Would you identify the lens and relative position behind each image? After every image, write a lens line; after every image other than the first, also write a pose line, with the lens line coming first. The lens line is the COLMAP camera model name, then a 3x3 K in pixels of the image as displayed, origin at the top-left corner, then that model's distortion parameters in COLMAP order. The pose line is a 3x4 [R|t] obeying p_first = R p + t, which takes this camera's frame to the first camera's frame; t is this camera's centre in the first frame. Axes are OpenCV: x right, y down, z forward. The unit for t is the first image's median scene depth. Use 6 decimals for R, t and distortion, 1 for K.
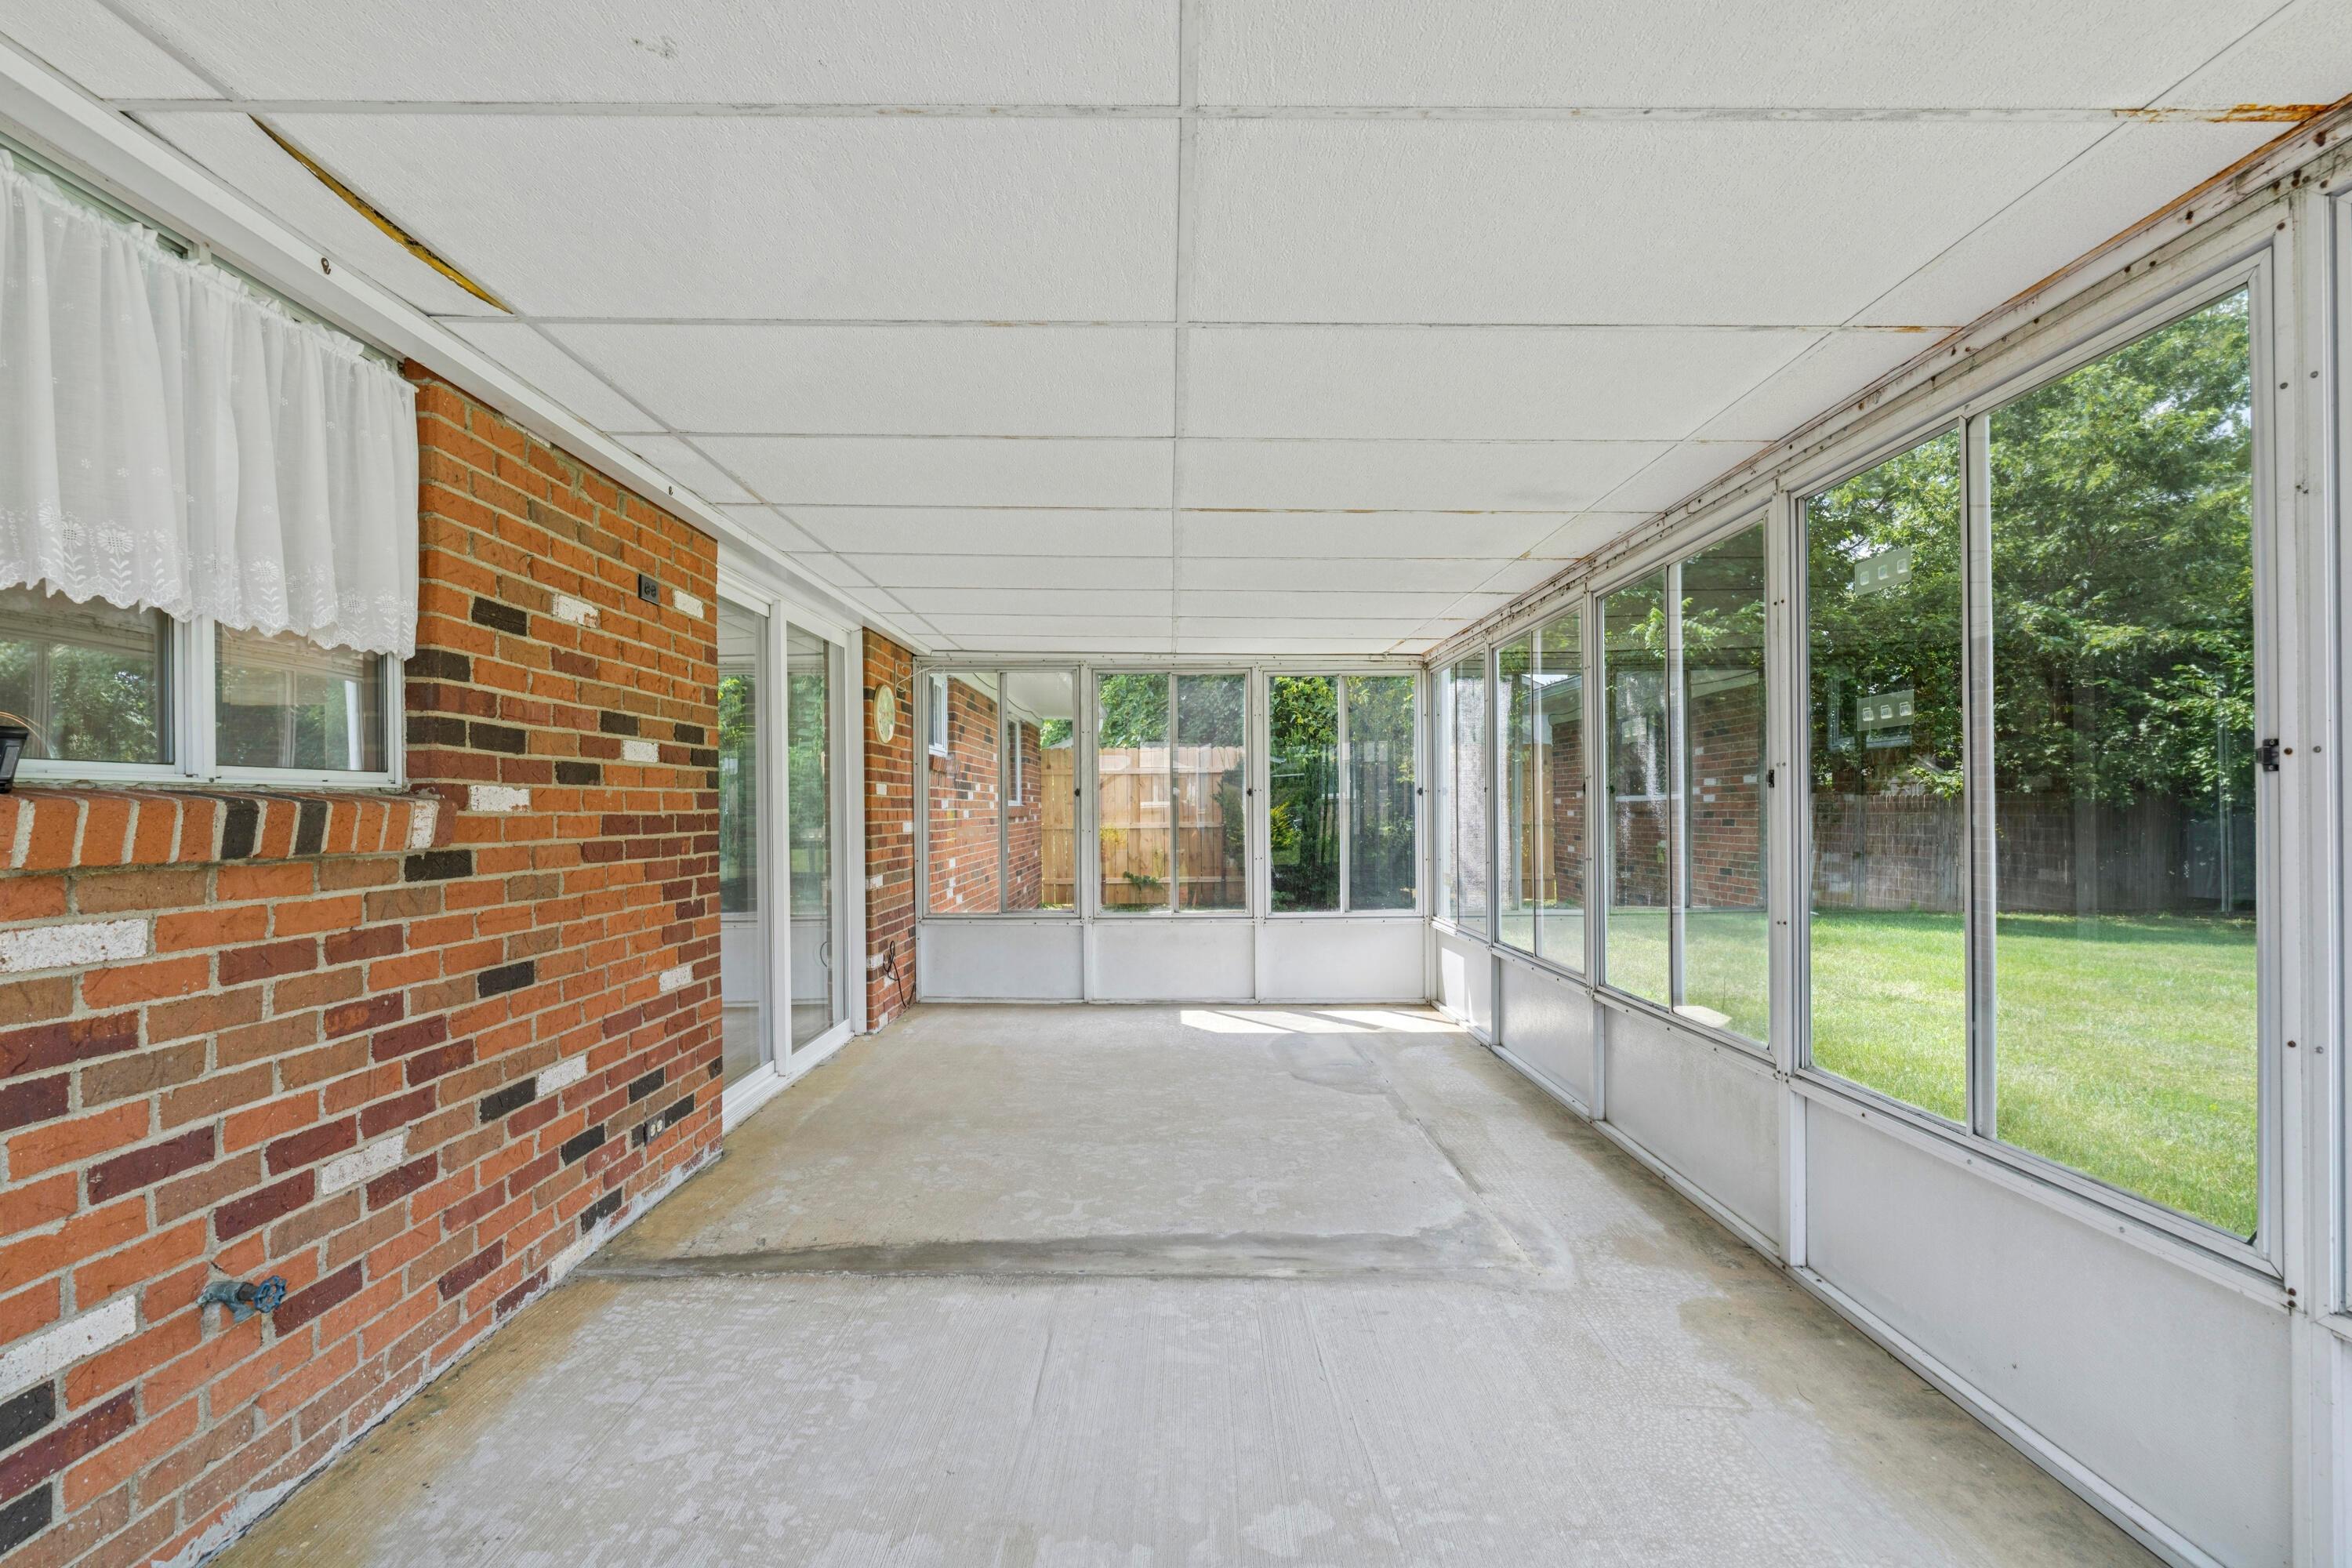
lens RADIAL K [[1073.1, 0, 1152.9], [0, 1073.1, 803.4], [0, 0, 1]] dist [-0.009263, 0.002230]
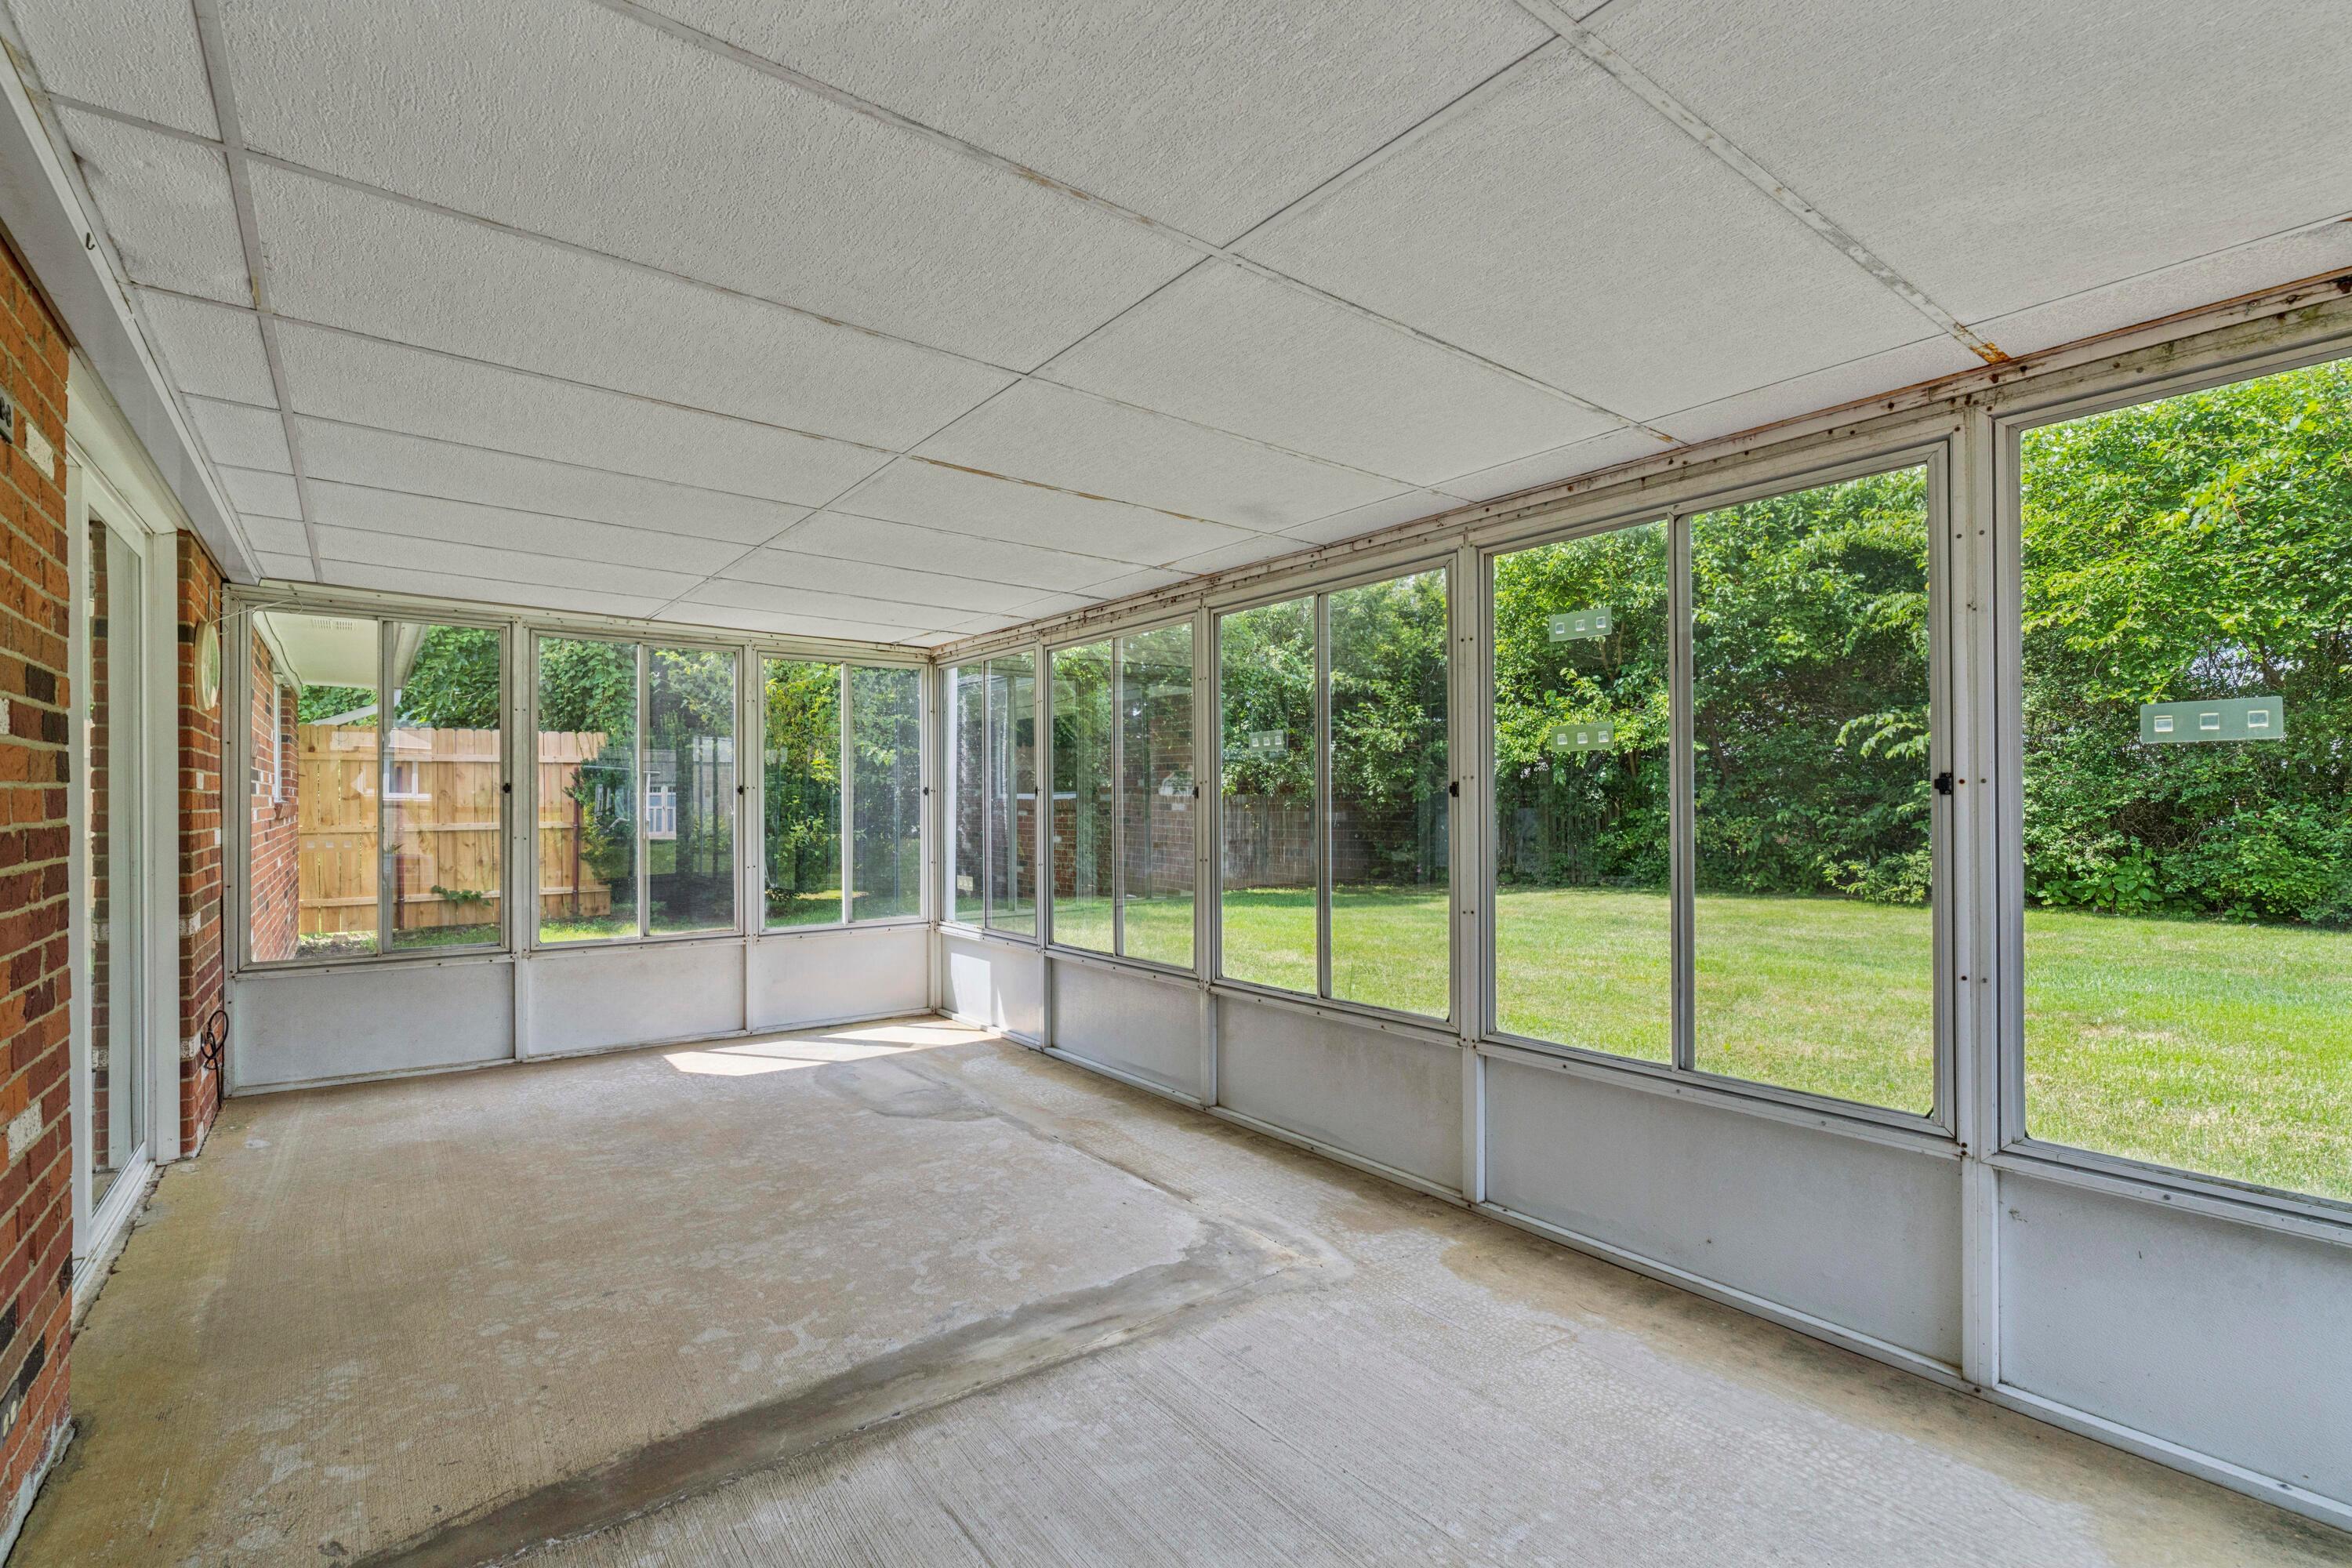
lens RADIAL K [[1073.1, 0, 1170.8], [0, 1073.1, 789.2], [0, 0, 1]] dist [-0.009263, 0.002230]
pose [[0.793065, 0.010632, 0.609044, -0.292198], [-0.005131, 0.999929, -0.010774, -0.006683], [-0.609115, 0.005419, 0.793063, 0.198508]]
